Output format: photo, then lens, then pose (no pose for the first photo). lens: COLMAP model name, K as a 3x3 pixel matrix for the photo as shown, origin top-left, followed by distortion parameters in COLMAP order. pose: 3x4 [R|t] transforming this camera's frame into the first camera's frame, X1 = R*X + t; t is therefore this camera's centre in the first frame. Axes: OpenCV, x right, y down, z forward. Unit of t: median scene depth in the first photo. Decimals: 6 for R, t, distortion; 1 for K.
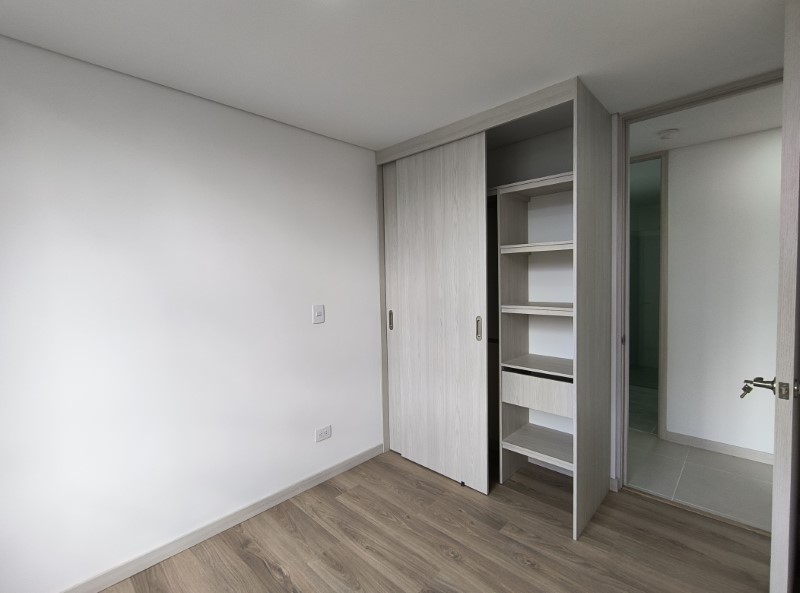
lens RADIAL K [[368.1, 0, 400.0], [0, 368.1, 296.5], [0, 0, 1]] dist [-0.001746, 0.000244]
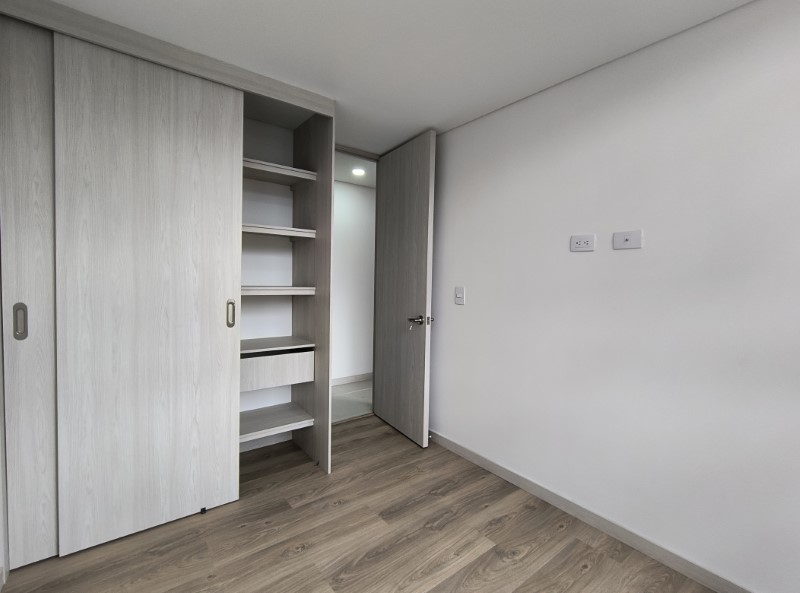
lens RADIAL K [[368.1, 0, 400.0], [0, 368.1, 296.5], [0, 0, 1]] dist [-0.001746, 0.000244]
pose [[0.139067, -0.022510, 0.990027, -0.580176], [0.022392, 0.999557, 0.019581, 0.038574], [-0.990030, 0.019445, 0.139509, 0.478796]]
